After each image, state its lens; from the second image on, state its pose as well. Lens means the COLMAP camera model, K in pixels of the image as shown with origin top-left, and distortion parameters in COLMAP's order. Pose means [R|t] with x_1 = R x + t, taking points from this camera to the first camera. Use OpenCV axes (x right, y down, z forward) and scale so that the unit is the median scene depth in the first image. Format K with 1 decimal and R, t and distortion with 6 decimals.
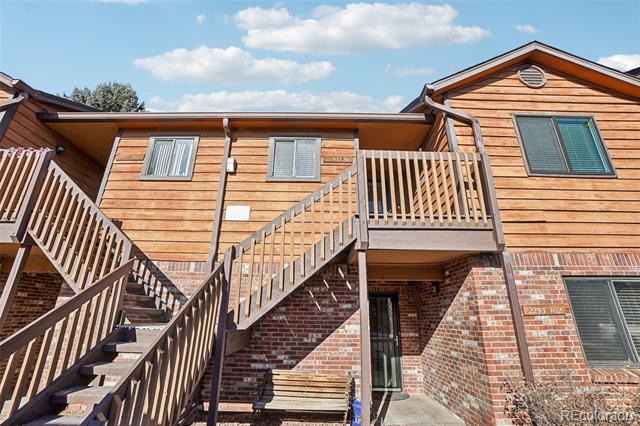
lens RADIAL K [[290.4, 0, 321.8], [0, 290.4, 213.4], [0, 0, 1]] dist [-0.041820, 0.011636]
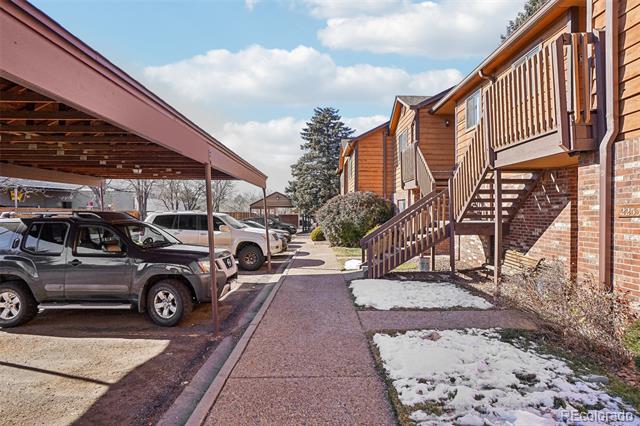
lens RADIAL K [[341.9, 0, 318.5], [0, 341.9, 211.1], [0, 0, 1]] dist [-0.018114, 0.005949]
pose [[-0.006325, -0.013780, -0.999885, 1.503261], [0.342384, 0.939439, -0.015113, 0.045685], [0.939539, -0.342440, -0.001224, 0.144968]]
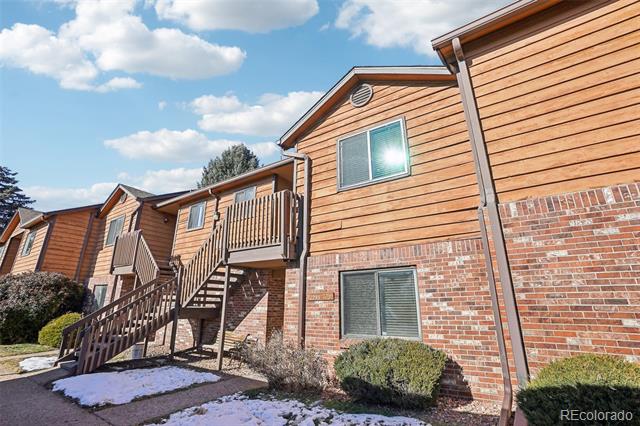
lens RADIAL K [[290.4, 0, 320.8], [0, 290.4, 213.2], [0, 0, 1]] dist [-0.041820, 0.011636]
pose [[0.825686, -0.176988, -0.535648, 1.421741], [0.197233, 0.980156, -0.019833, -0.031273], [0.528529, -0.089272, 0.844209, -0.149326]]
